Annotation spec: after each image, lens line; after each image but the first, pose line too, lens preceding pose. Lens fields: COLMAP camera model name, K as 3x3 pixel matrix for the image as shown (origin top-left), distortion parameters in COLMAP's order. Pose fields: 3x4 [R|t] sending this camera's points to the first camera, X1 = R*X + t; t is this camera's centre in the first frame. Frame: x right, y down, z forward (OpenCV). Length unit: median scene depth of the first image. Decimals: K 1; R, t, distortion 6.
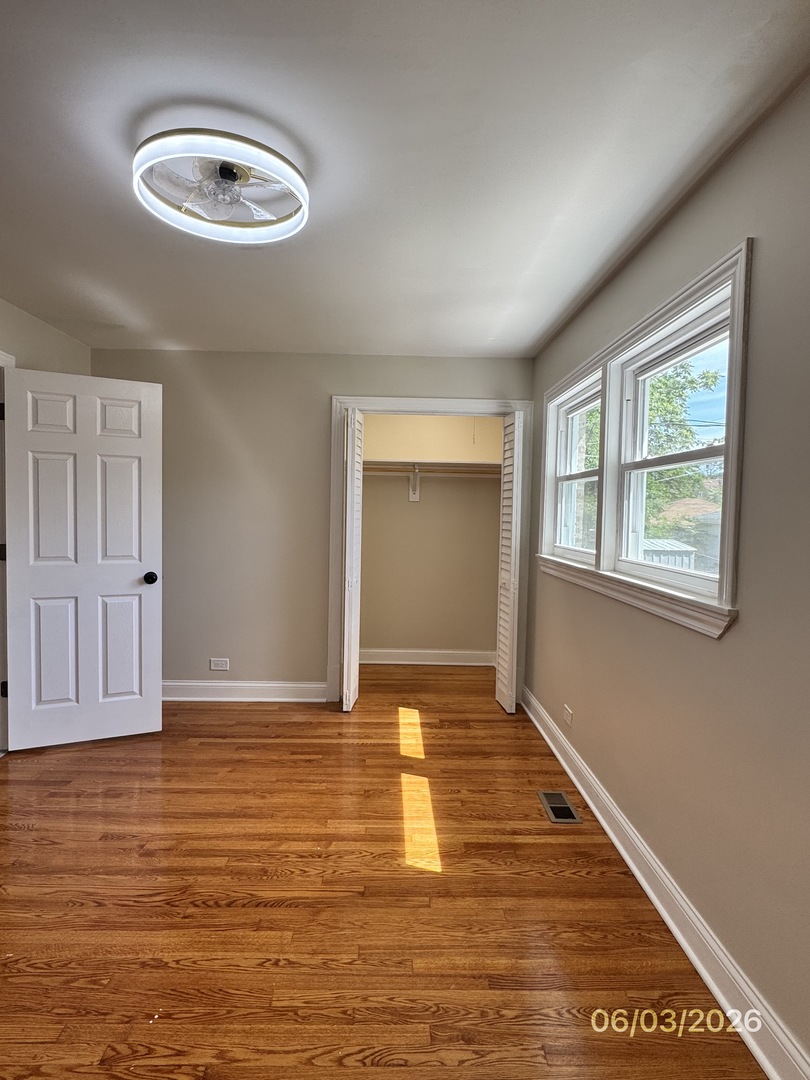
lens RADIAL K [[584.5, 0, 403.8], [0, 584.5, 544.8], [0, 0, 1]] dist [0.002245, -0.003276]
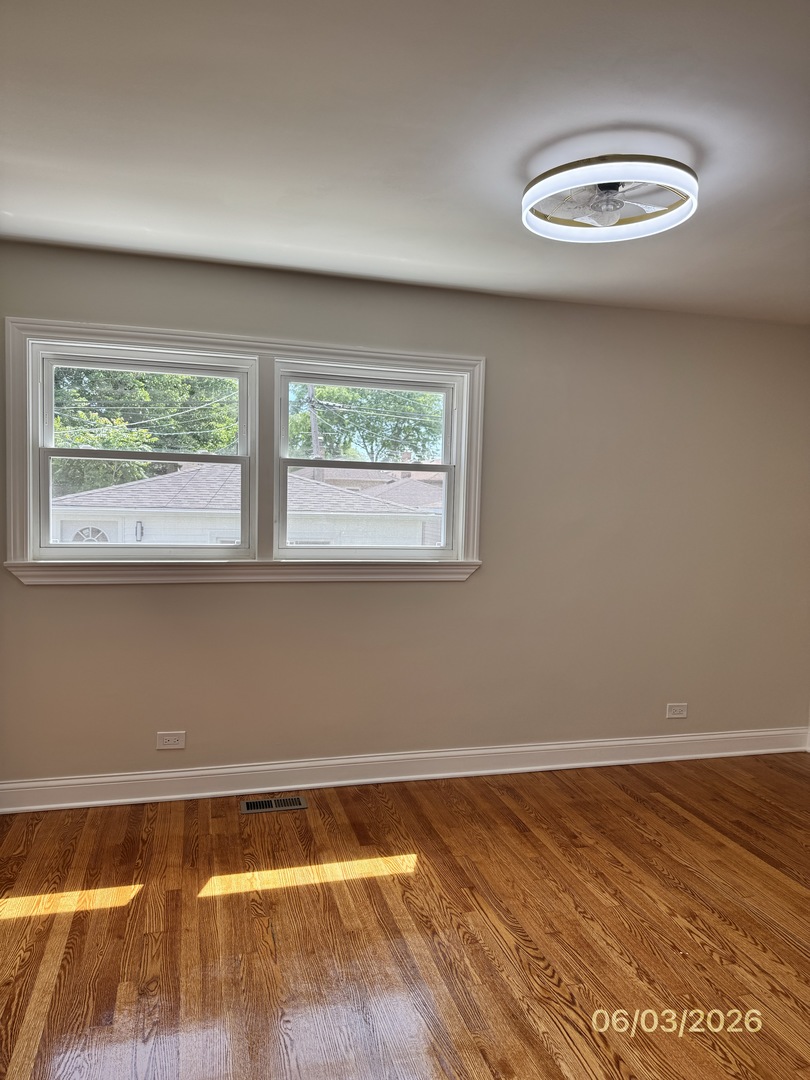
lens RADIAL K [[759.5, 0, 401.8], [0, 759.5, 536.9], [0, 0, 1]] dist [0.027352, -0.030440]
pose [[-0.241958, -0.077375, 0.967197, -1.346879], [0.022914, 0.996082, 0.085418, -0.140280], [-0.970016, 0.042830, -0.239237, 1.474807]]
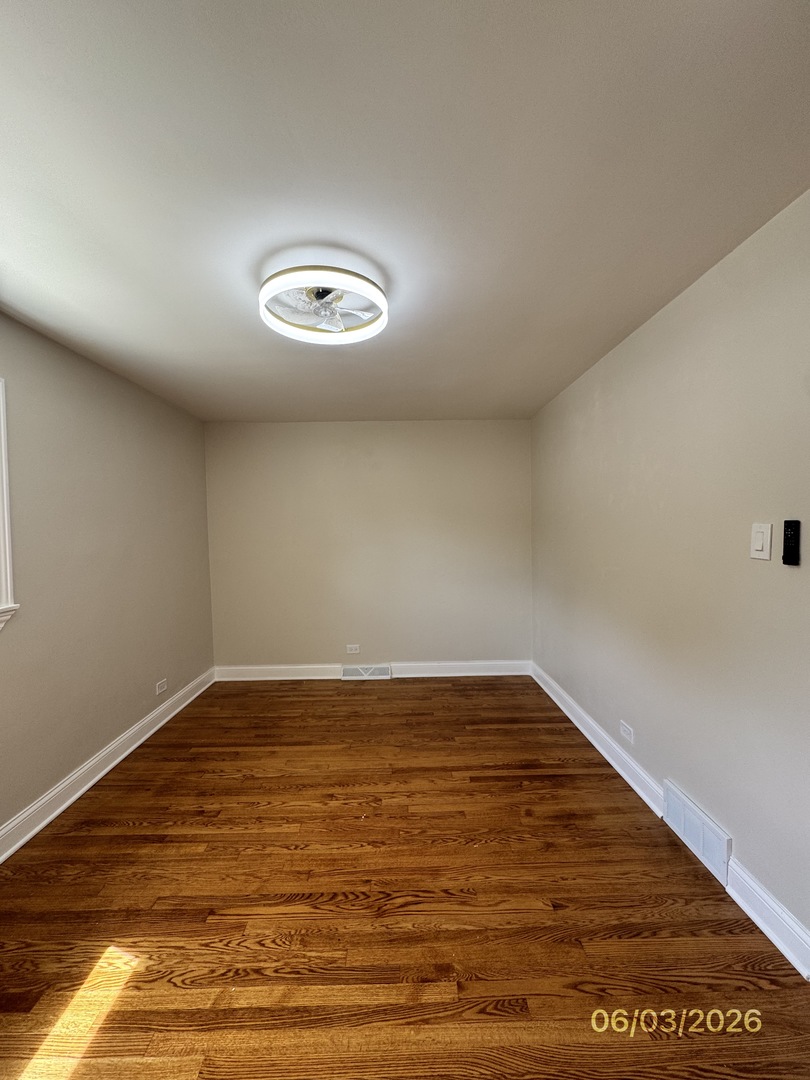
lens RADIAL K [[432.4, 0, 403.1], [0, 432.4, 540.8], [0, 0, 1]] dist [0.002783, -0.000815]
pose [[-0.999869, -0.002036, 0.016052, -0.446730], [-0.000576, 0.995902, 0.090435, -0.147776], [-0.016170, 0.090414, -0.995773, 1.787267]]
